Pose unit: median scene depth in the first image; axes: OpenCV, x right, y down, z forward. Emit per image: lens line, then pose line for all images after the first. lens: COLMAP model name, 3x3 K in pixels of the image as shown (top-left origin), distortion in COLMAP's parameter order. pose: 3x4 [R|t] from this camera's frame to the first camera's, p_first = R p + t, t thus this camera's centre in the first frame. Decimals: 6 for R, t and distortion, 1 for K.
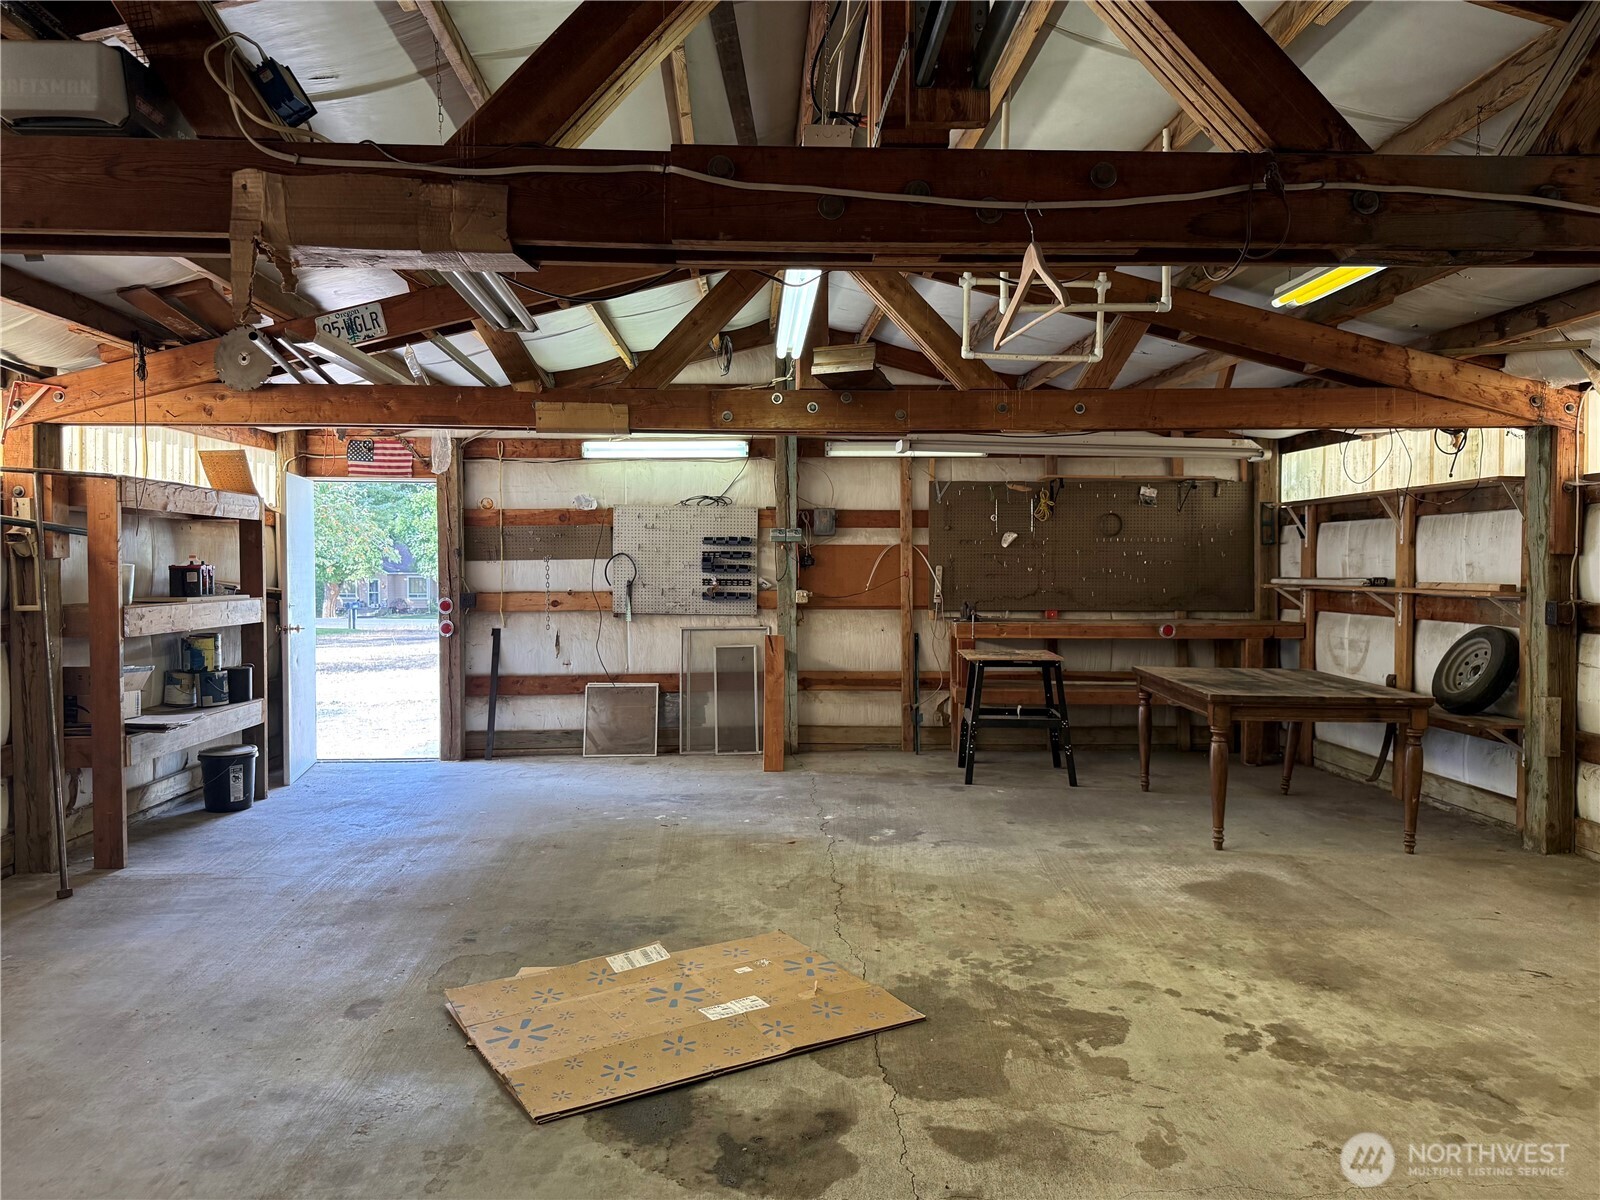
lens RADIAL K [[1160.7, 0, 800.0], [0, 1160.7, 600.0], [0, 0, 1]] dist [0.199537, -0.420474]
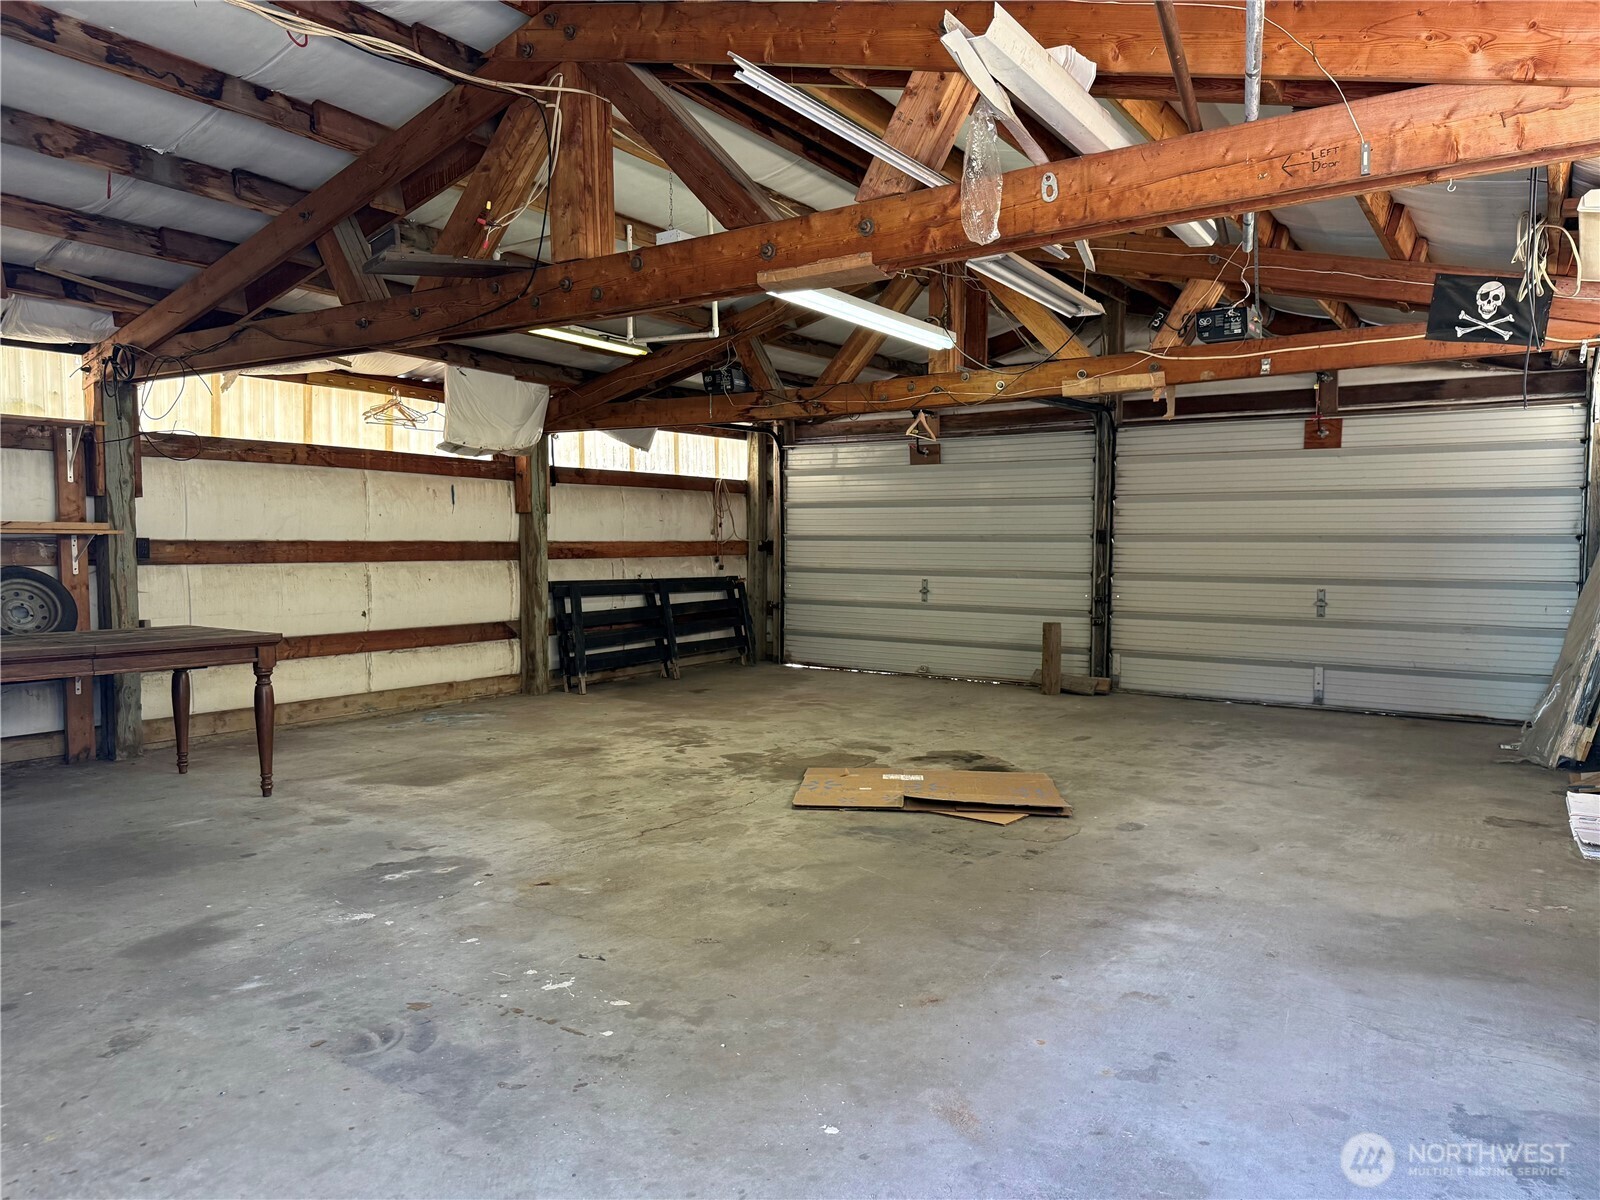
lens RADIAL K [[1160.7, 0, 800.0], [0, 1160.7, 600.0], [0, 0, 1]] dist [0.199537, -0.420474]
pose [[-0.815888, -0.028659, 0.577499, -0.644535], [0.016631, 0.997194, 0.072983, -0.012885], [-0.577970, 0.069151, -0.813123, 1.778003]]
